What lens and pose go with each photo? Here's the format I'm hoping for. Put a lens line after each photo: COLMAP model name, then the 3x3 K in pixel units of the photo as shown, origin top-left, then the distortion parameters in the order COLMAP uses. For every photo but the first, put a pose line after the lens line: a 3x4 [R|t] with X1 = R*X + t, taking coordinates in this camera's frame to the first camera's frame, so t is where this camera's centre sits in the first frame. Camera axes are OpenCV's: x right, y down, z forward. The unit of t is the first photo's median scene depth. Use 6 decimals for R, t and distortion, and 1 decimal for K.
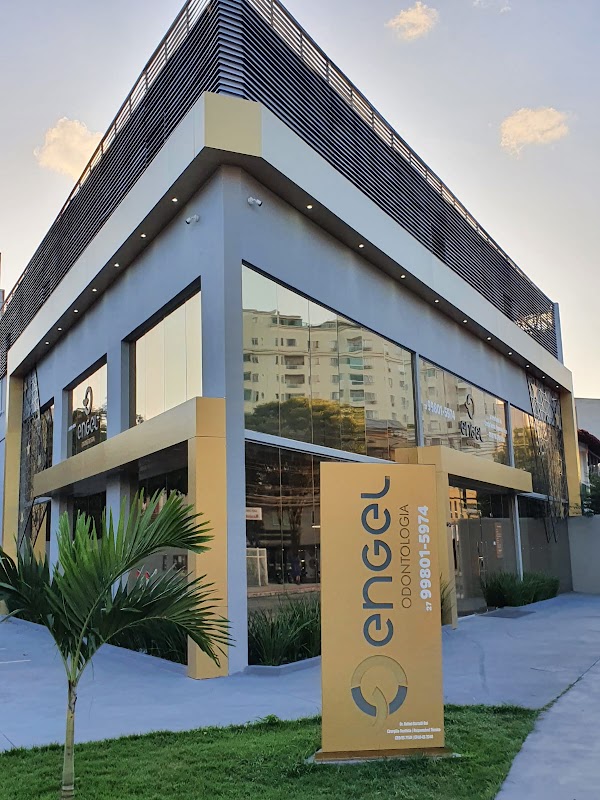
lens RADIAL K [[876.4, 0, 300.0], [0, 876.4, 400.0], [0, 0, 1]] dist [-0.001157, 0.014940]
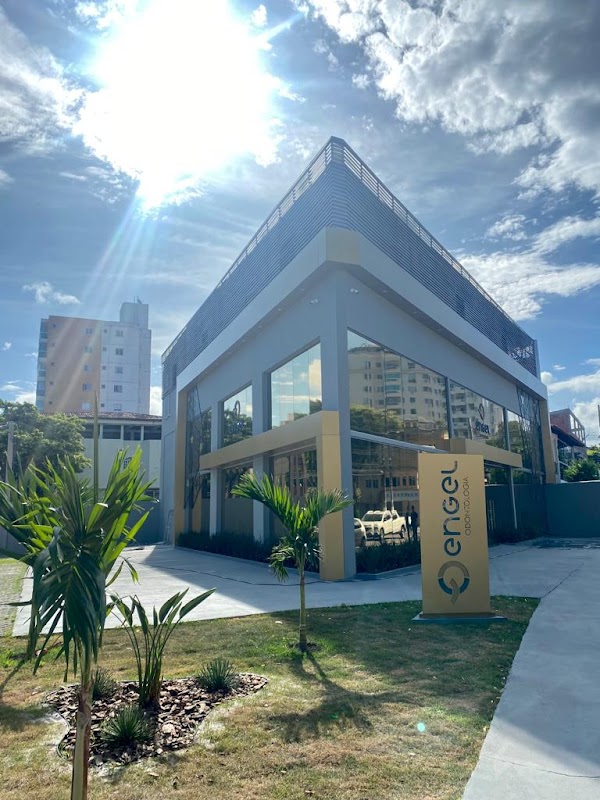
lens RADIAL K [[622.9, 0, 300.0], [0, 622.9, 400.0], [0, 0, 1]] dist [0.001957, 0.001577]
pose [[0.997774, -0.006792, -0.066333, -0.059385], [0.006808, 0.999977, 0.000014, -0.018110], [0.066331, -0.000465, 0.997798, -0.129630]]
